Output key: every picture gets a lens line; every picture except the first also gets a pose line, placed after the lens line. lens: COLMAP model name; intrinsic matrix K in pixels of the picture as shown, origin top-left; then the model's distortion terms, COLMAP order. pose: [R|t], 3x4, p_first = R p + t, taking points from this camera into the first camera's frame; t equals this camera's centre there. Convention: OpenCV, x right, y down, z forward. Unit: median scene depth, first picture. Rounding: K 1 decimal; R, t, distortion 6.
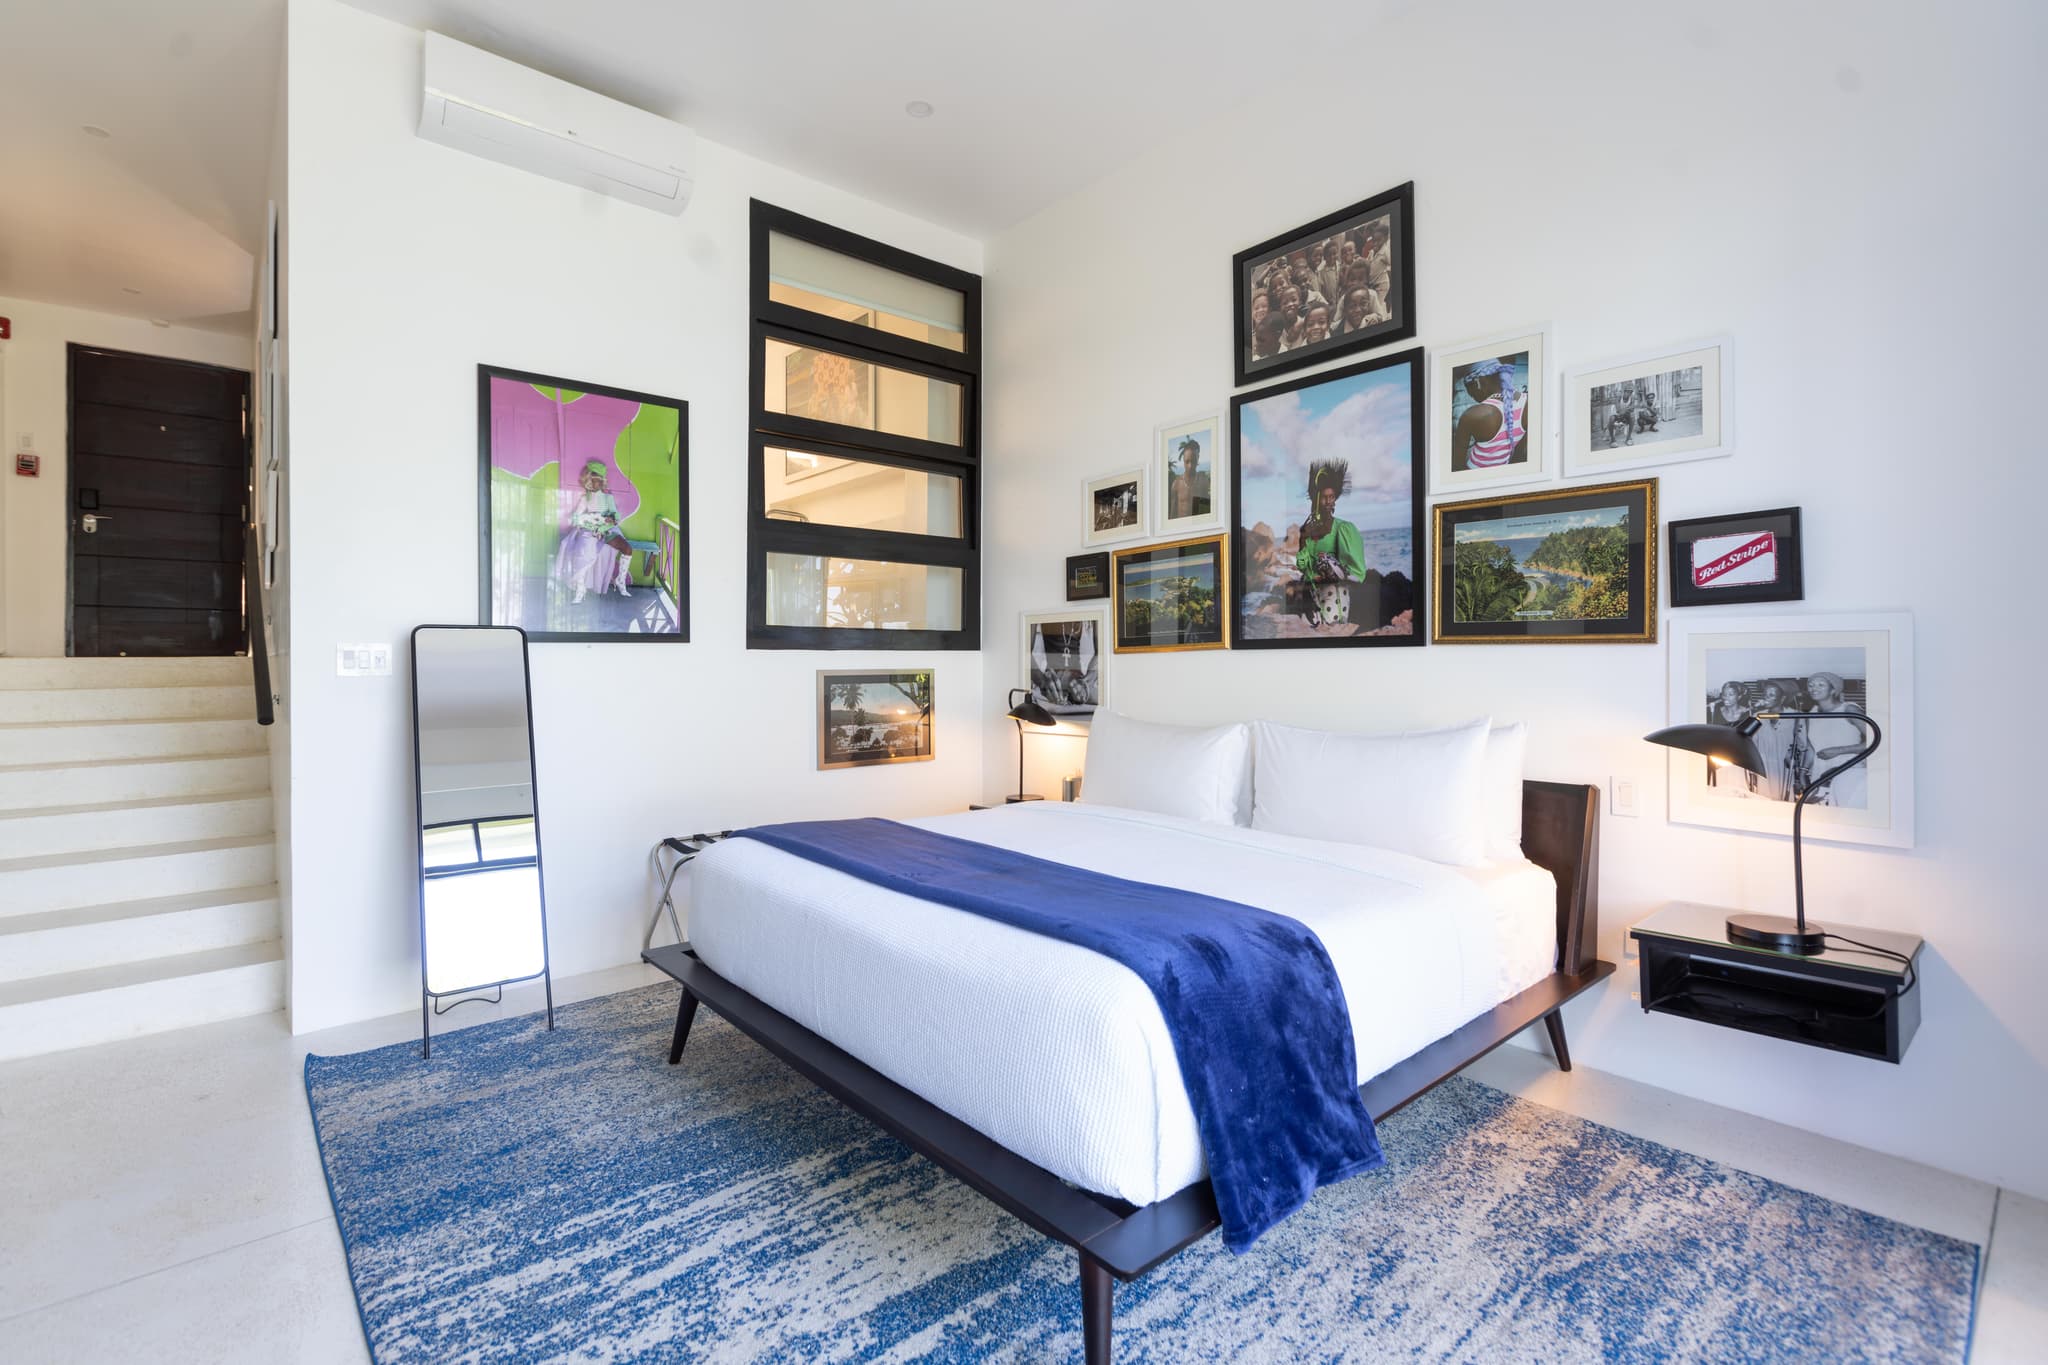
lens RADIAL K [[922.4, 0, 1023.0], [0, 922.4, 654.6], [0, 0, 1]] dist [-0.000757, 0.000227]
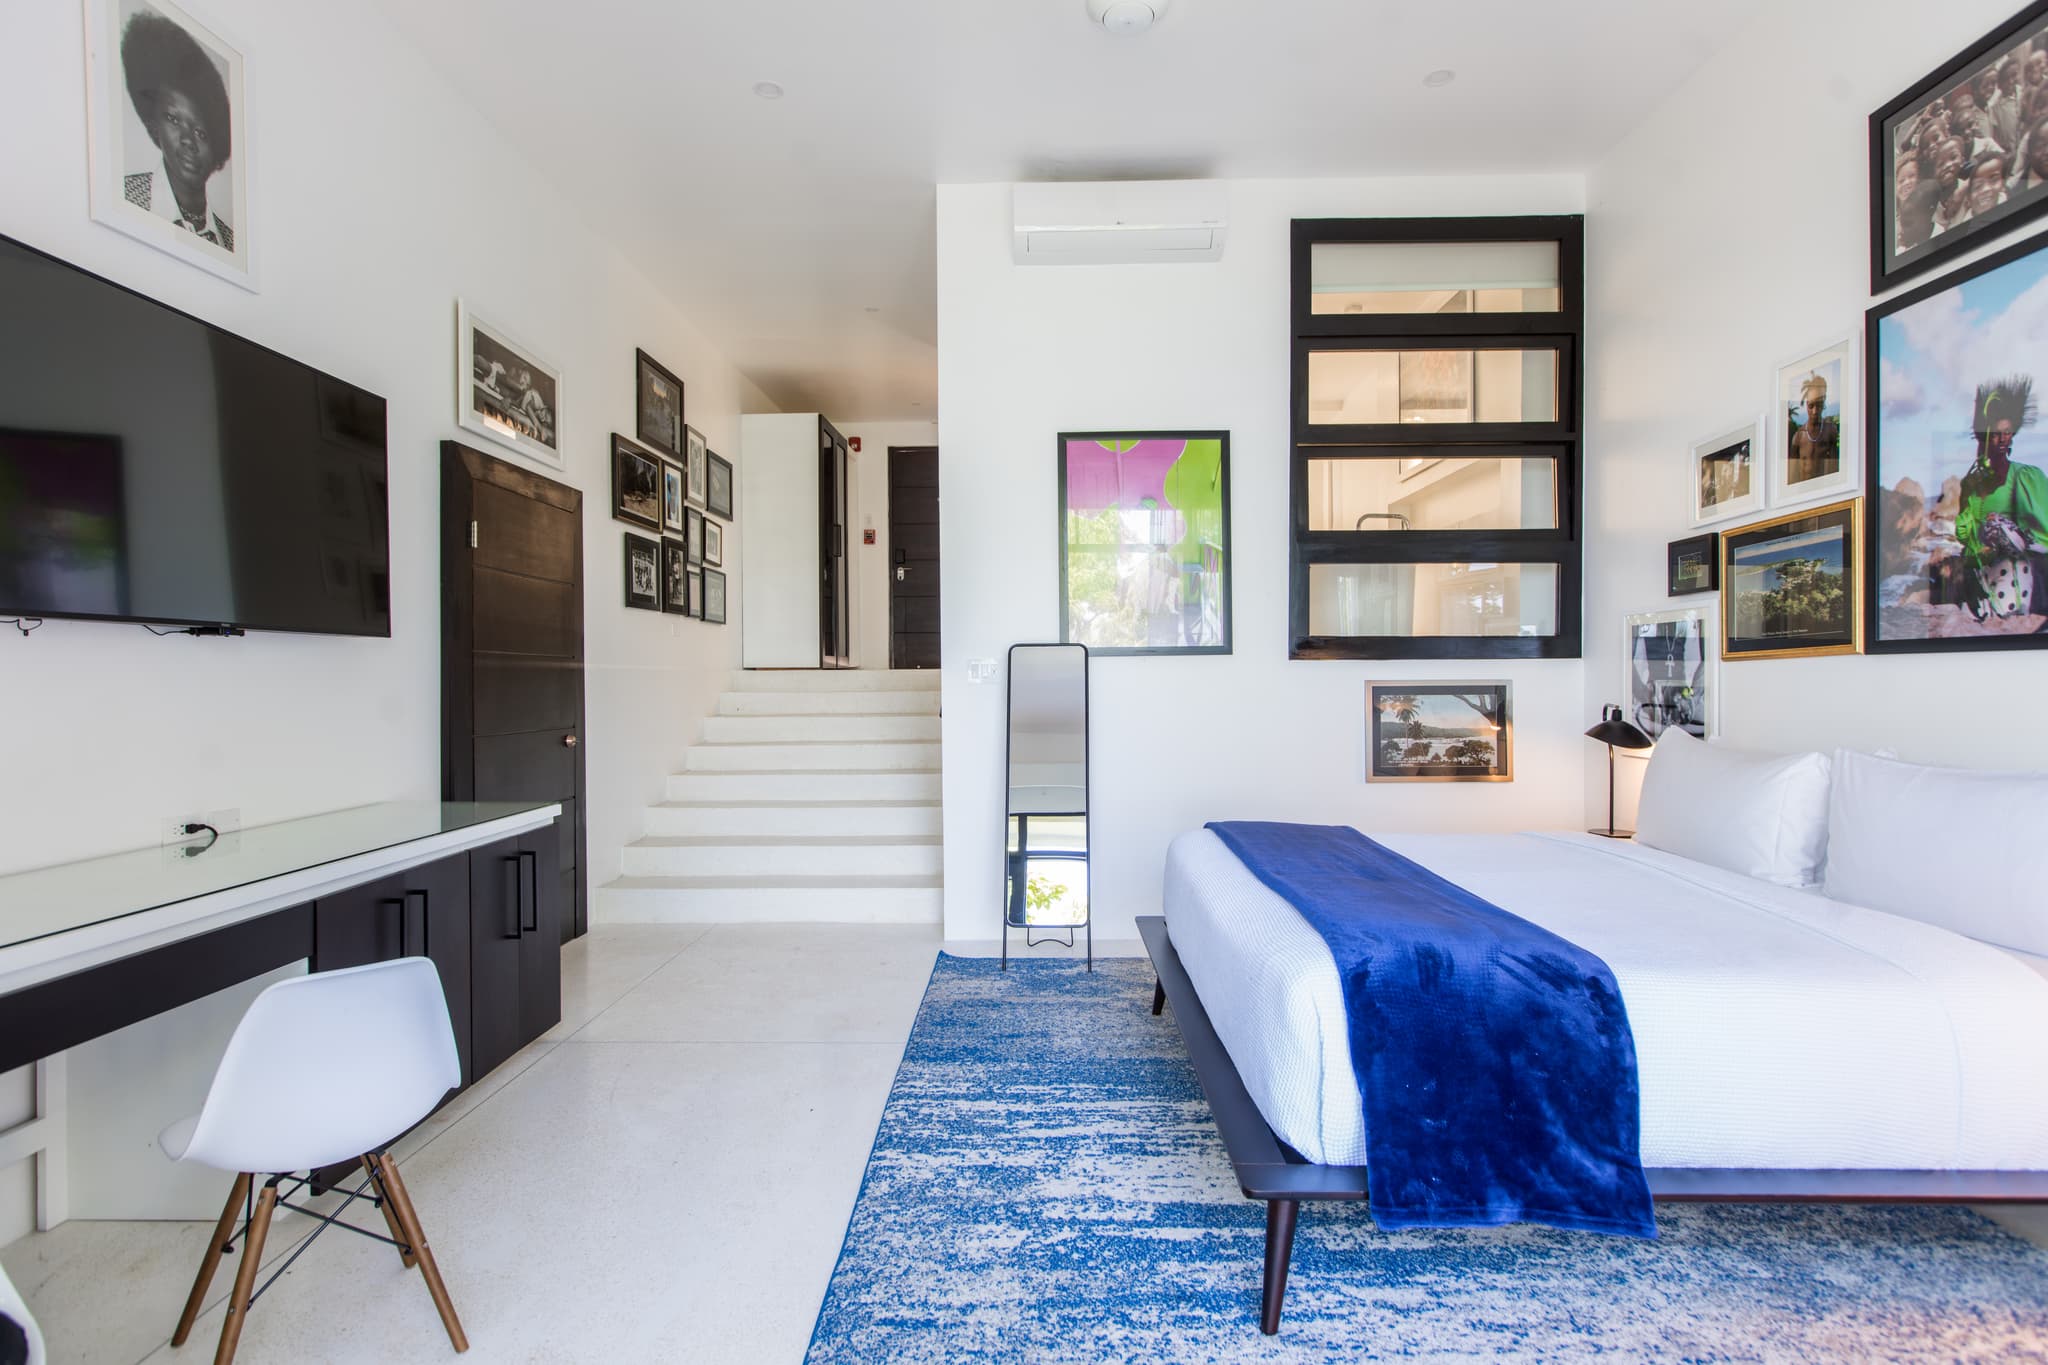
lens RADIAL K [[1012.8, 0, 1024.0], [0, 1012.8, 682.5], [0, 0, 1]] dist [-0.004443, 0.000501]
pose [[0.747858, 0.005254, -0.663838, 0.283493], [0.006789, 0.999856, 0.015561, -0.000295], [0.663824, -0.016144, 0.747715, -0.055334]]
